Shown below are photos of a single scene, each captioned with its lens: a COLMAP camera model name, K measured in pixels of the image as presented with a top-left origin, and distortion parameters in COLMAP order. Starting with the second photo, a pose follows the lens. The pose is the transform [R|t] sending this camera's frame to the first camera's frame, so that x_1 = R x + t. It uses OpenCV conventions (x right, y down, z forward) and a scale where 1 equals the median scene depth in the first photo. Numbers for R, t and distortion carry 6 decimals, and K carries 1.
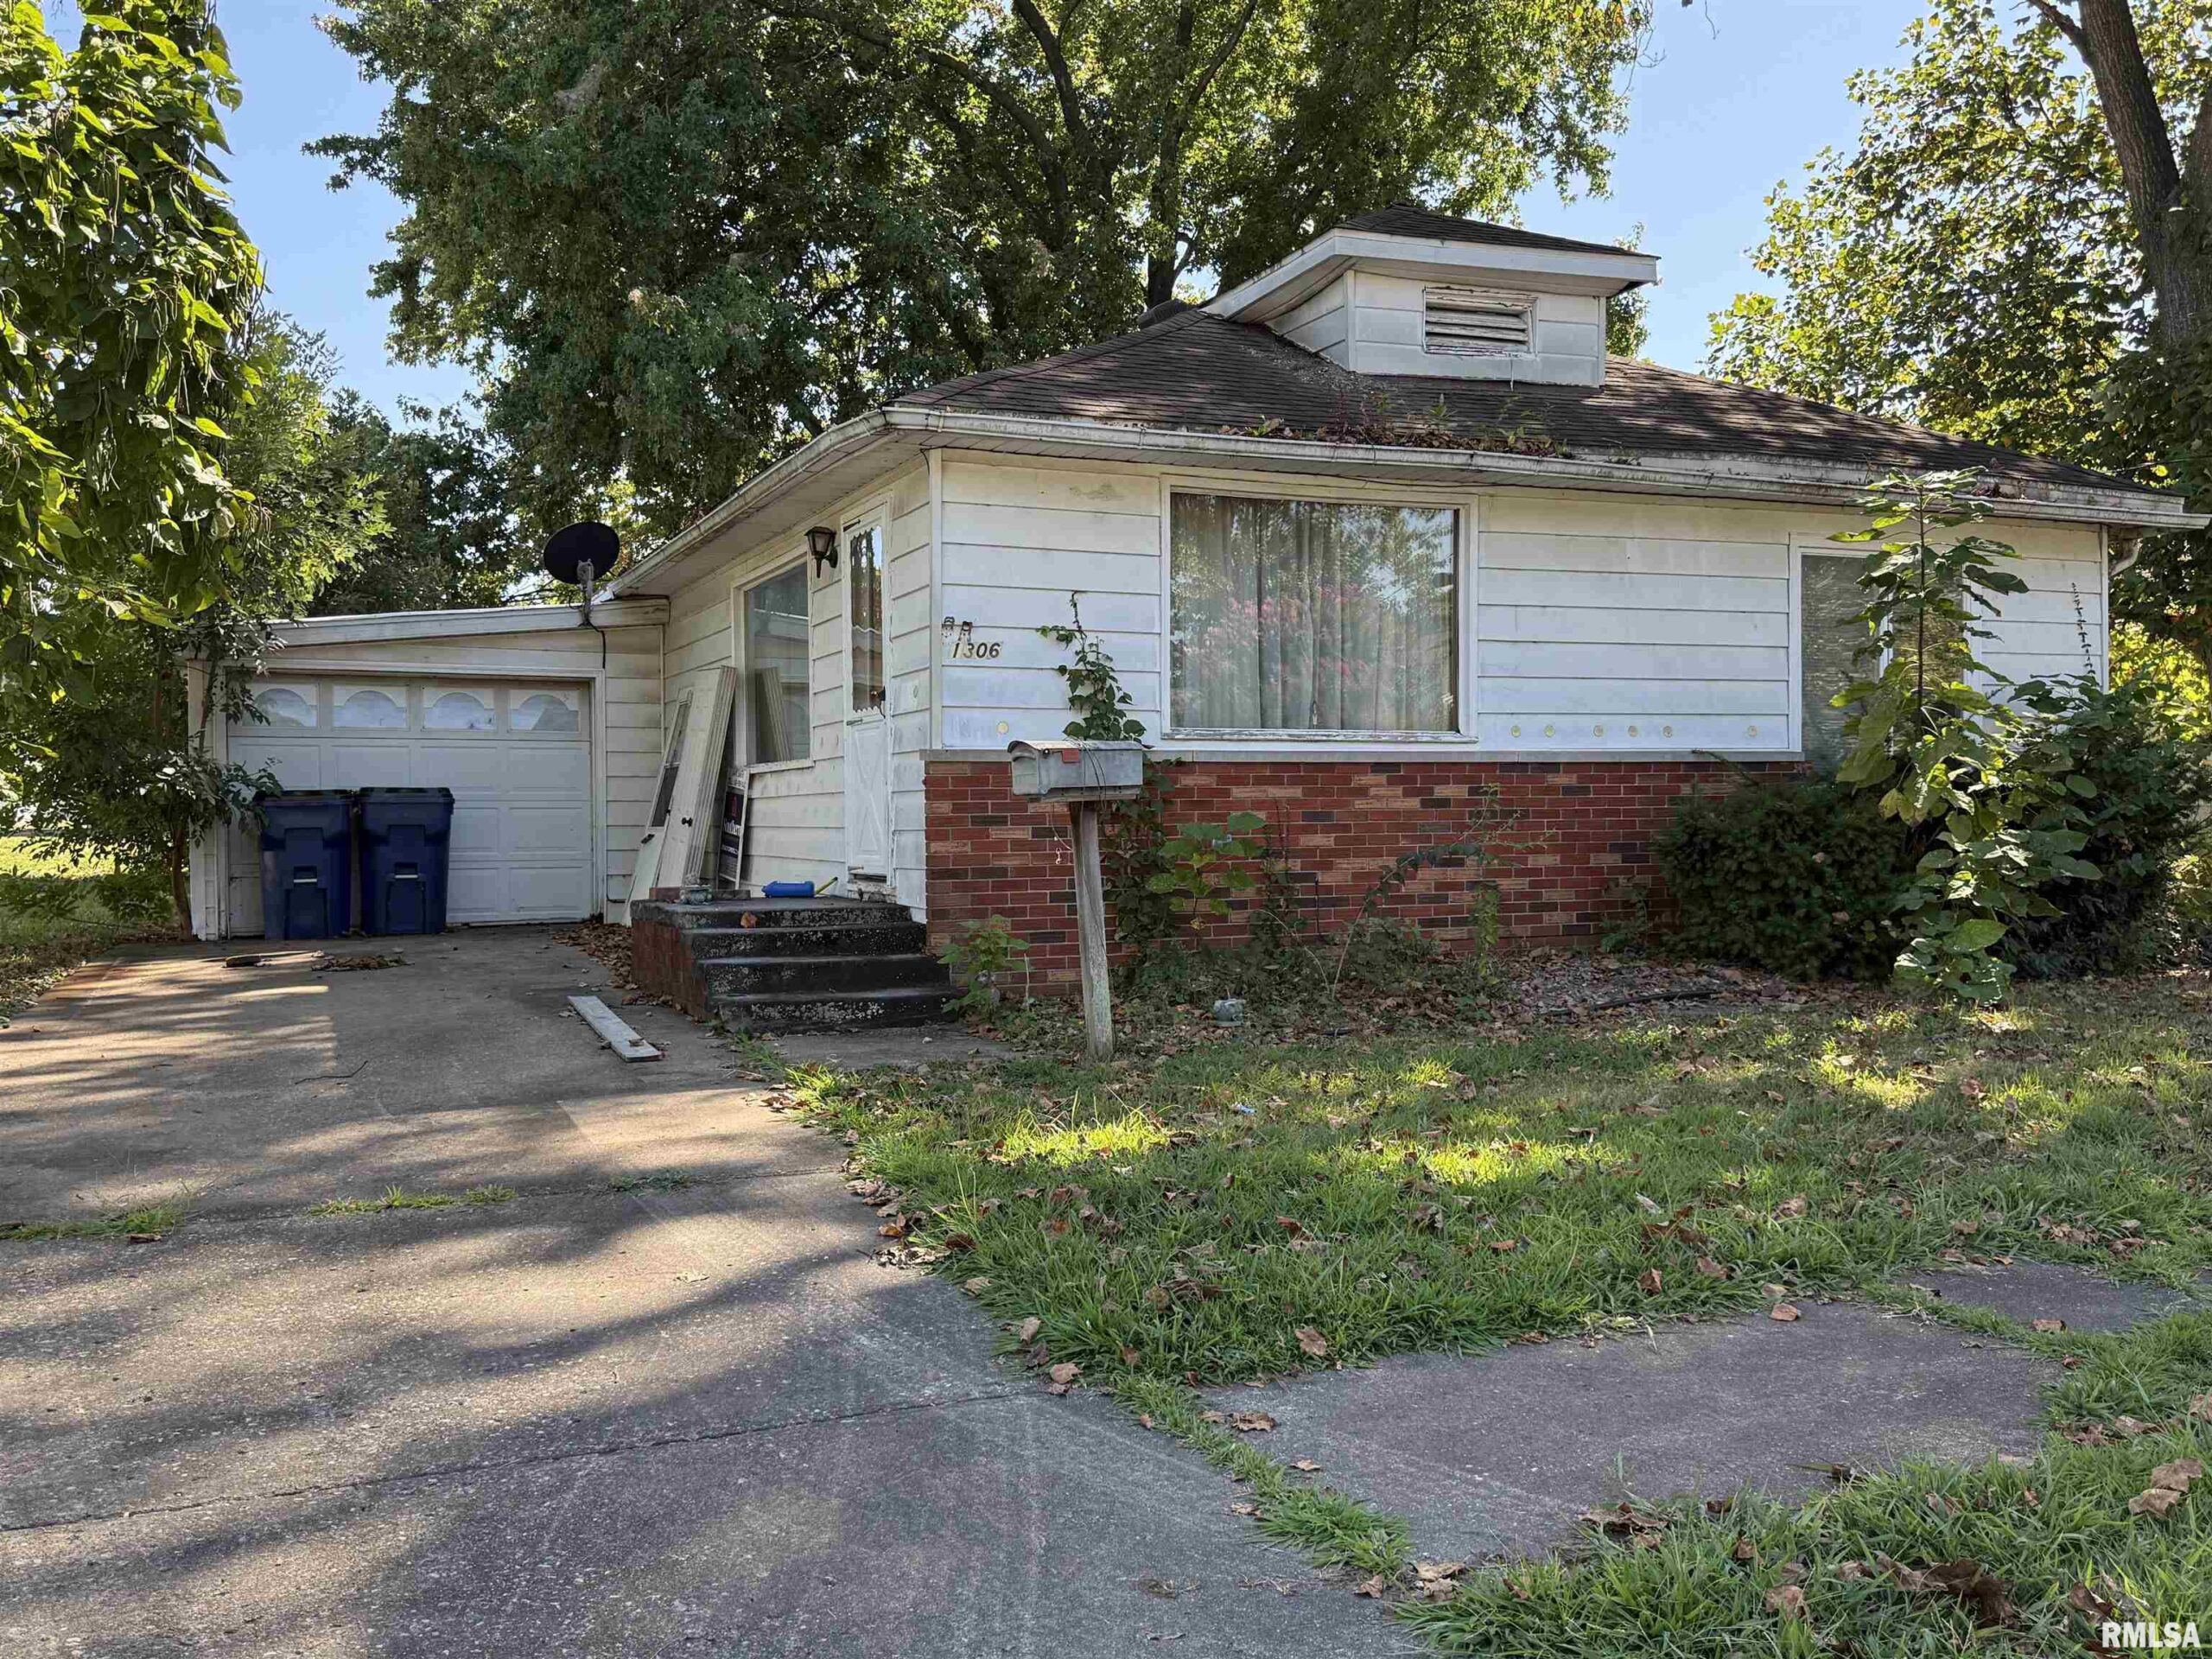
lens RADIAL K [[1941.1, 0, 1114.9], [0, 1941.1, 842.9], [0, 0, 1]] dist [0.194516, -0.400934]
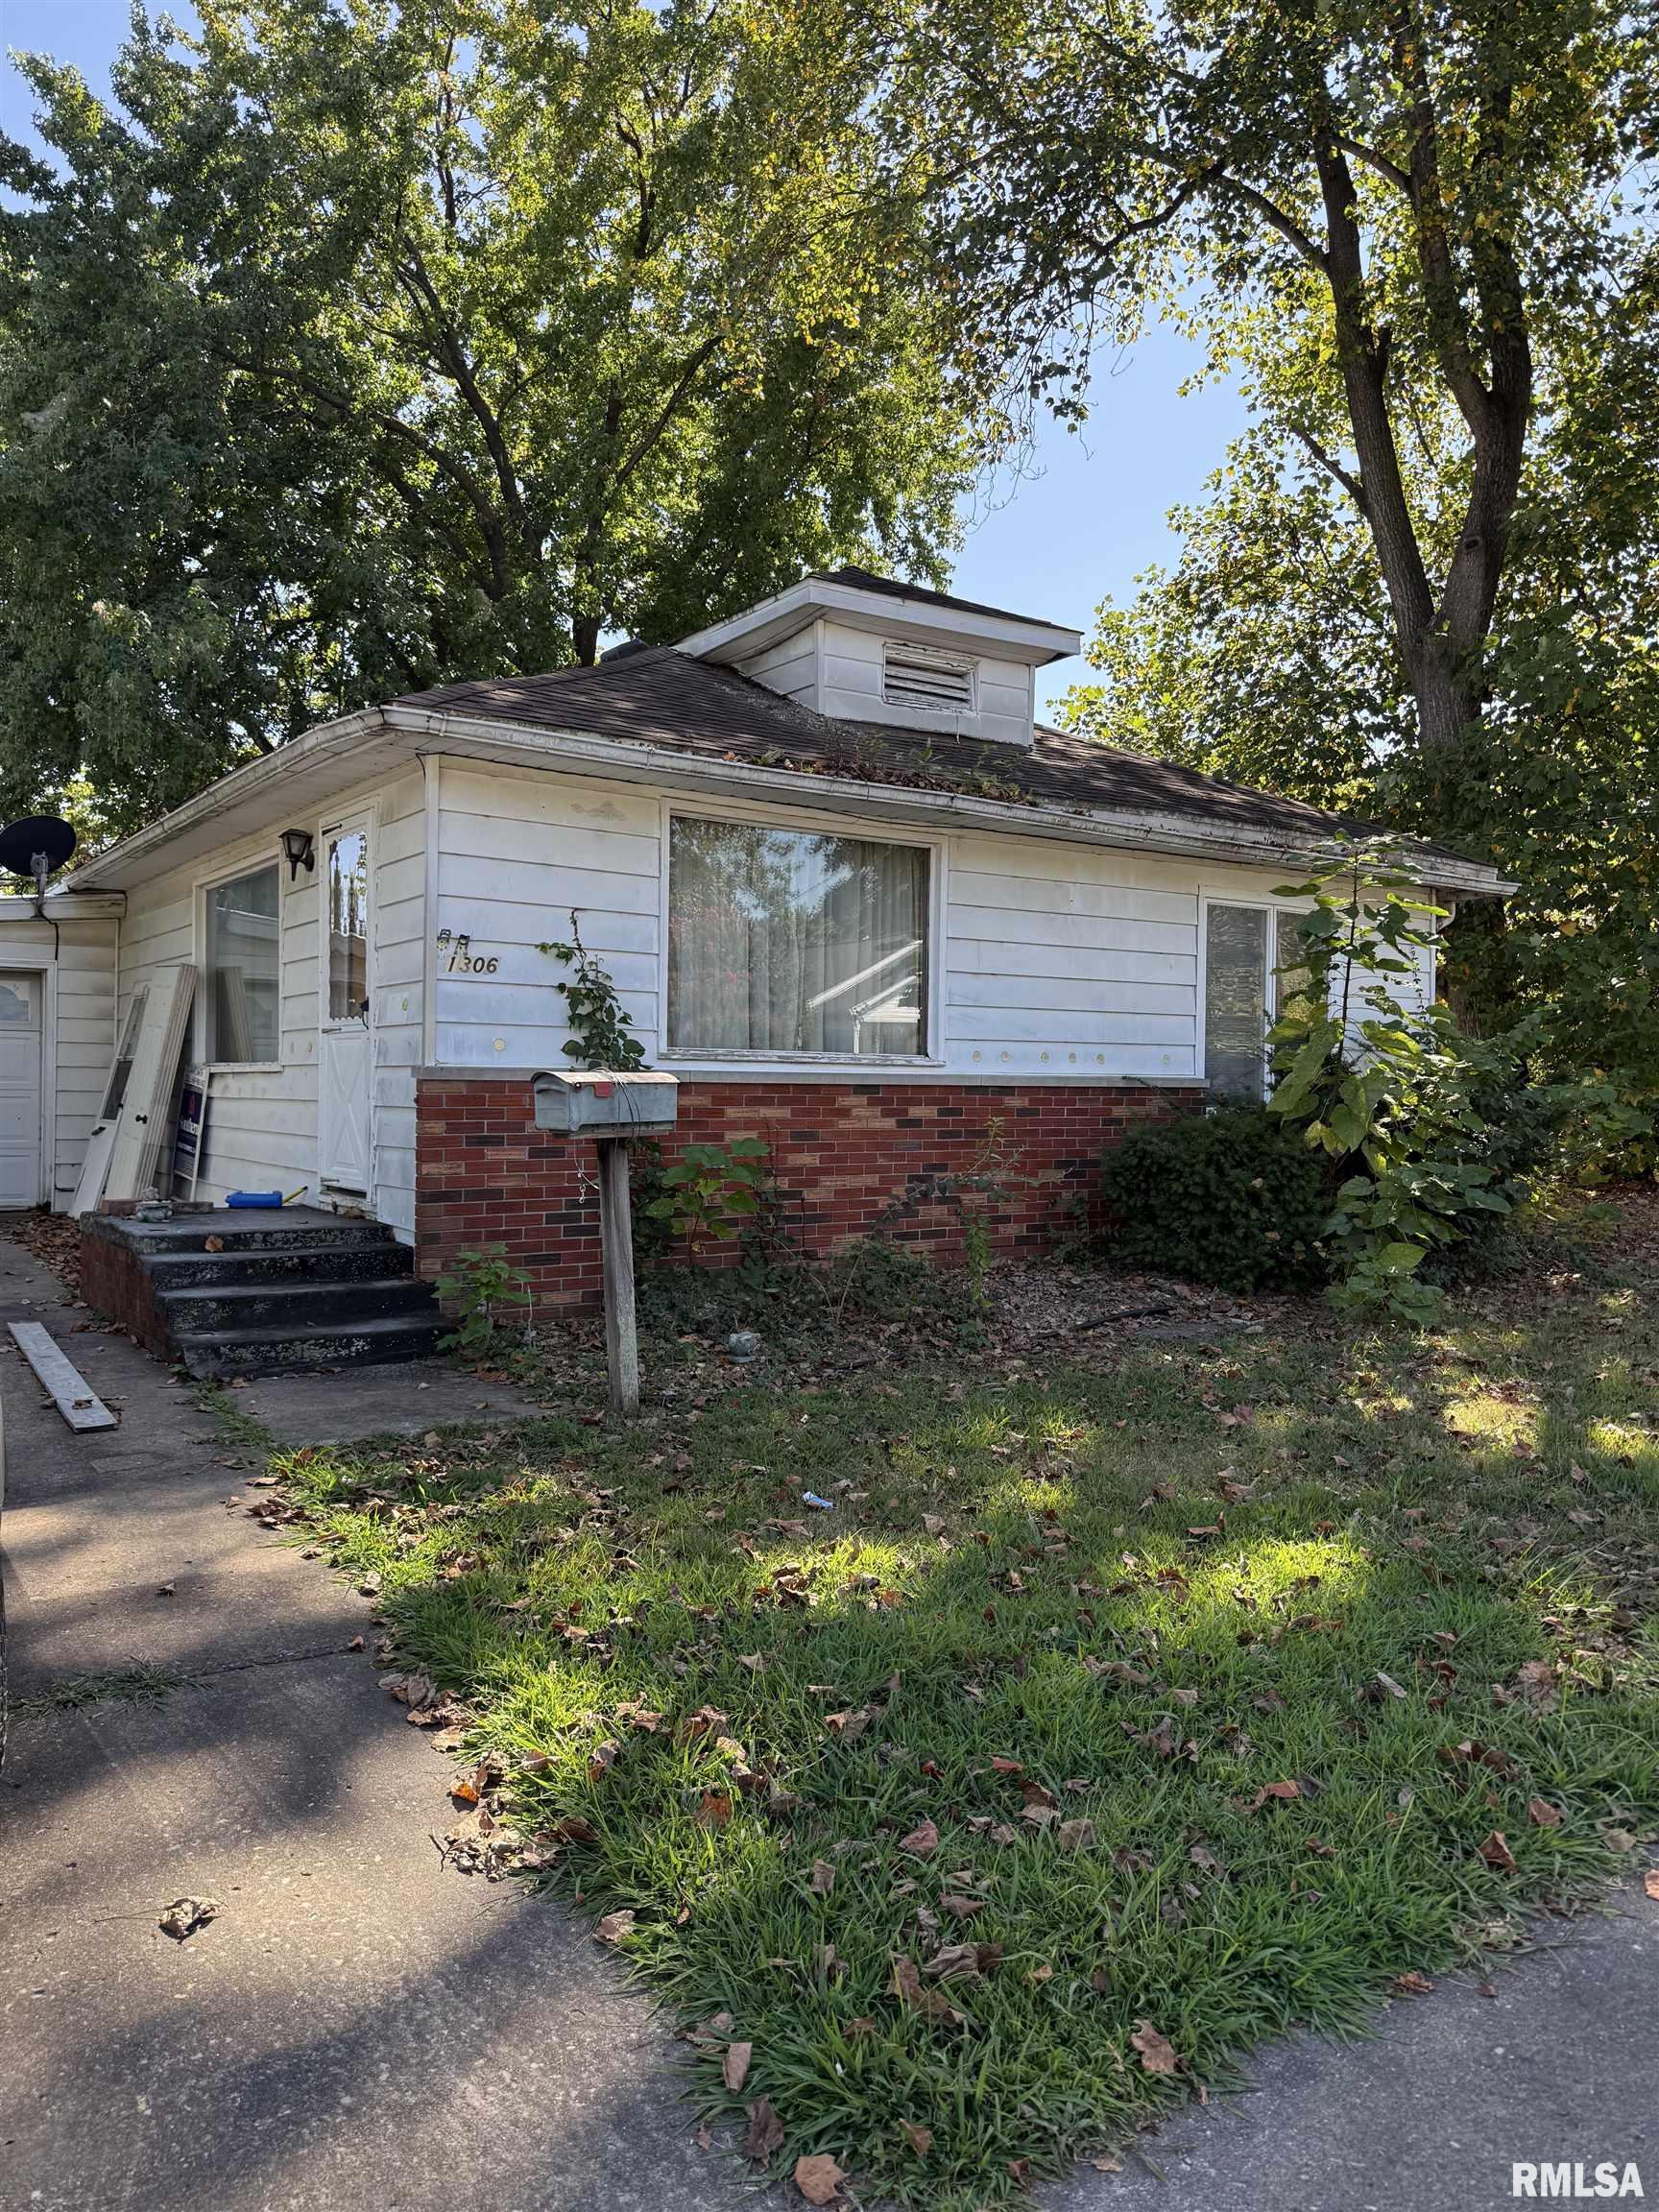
lens RADIAL K [[1544.0, 0, 829.5], [0, 1544.0, 1106.0], [0, 0, 1]] dist [0.195830, -0.440777]
pose [[0.979438, 0.016790, 0.201044, -0.041310], [-0.016540, 0.999859, -0.002924, -0.023131], [-0.201065, -0.000461, 0.979578, 0.160412]]
